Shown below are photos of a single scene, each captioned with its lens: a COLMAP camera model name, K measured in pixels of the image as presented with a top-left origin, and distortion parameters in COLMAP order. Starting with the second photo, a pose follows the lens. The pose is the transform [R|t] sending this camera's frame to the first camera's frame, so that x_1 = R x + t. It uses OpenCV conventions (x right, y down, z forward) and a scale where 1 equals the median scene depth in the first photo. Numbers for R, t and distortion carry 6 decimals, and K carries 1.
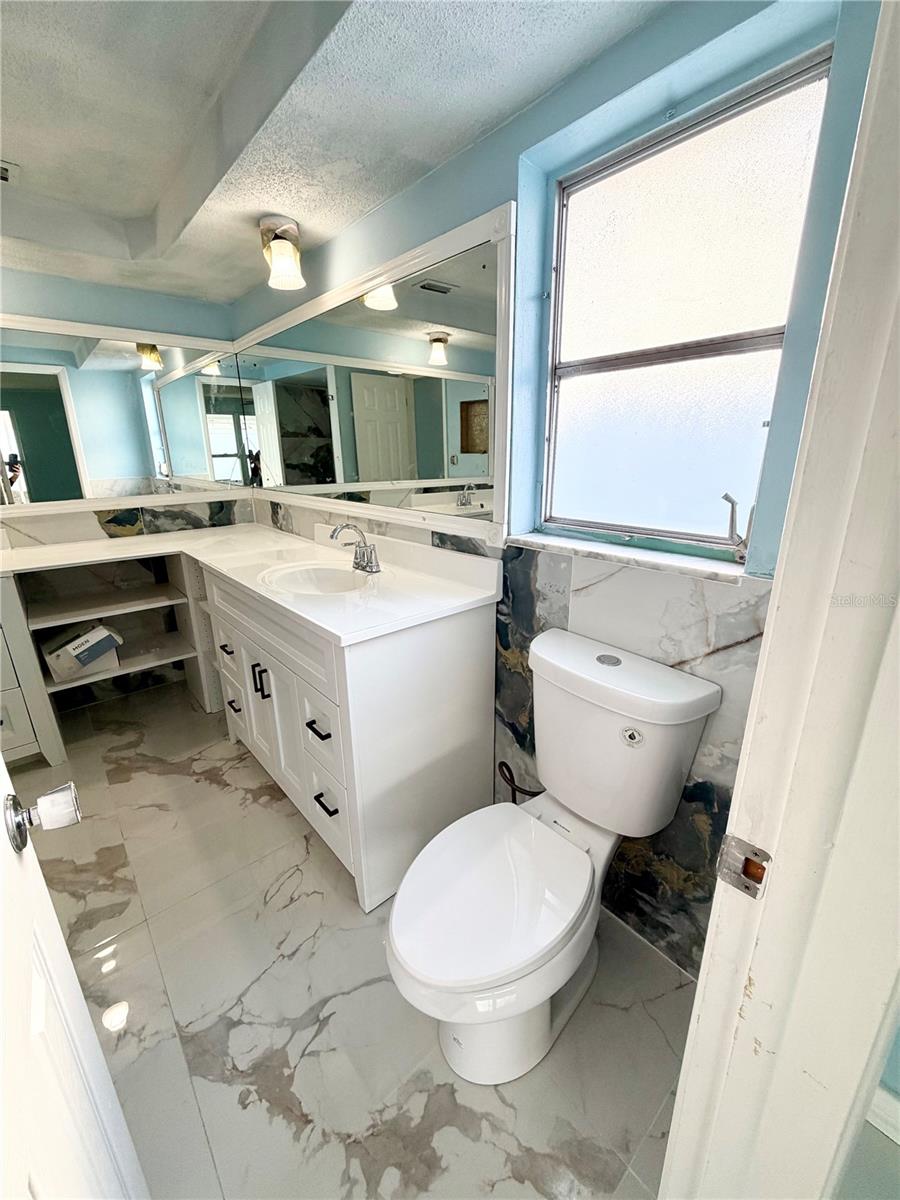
lens RADIAL K [[479.0, 0, 452.2], [0, 479.0, 602.2], [0, 0, 1]] dist [0.000056, 0.000335]
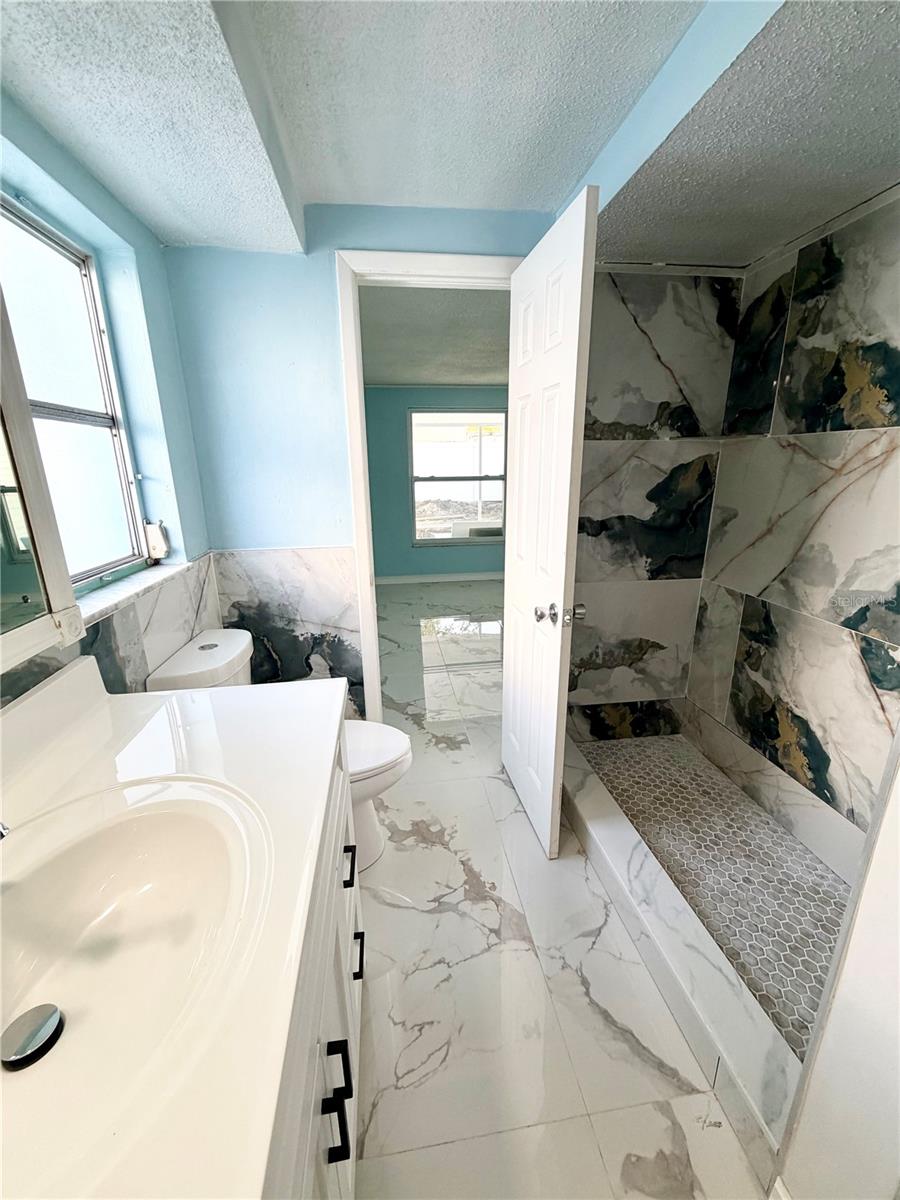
lens RADIAL K [[479.0, 0, 451.7], [0, 479.0, 597.3], [0, 0, 1]] dist [0.000056, 0.000335]
pose [[-0.836269, -0.126654, 0.533492, -0.913073], [0.184924, 0.850808, 0.491862, -0.515625], [-0.516196, 0.509984, -0.688083, 1.460646]]
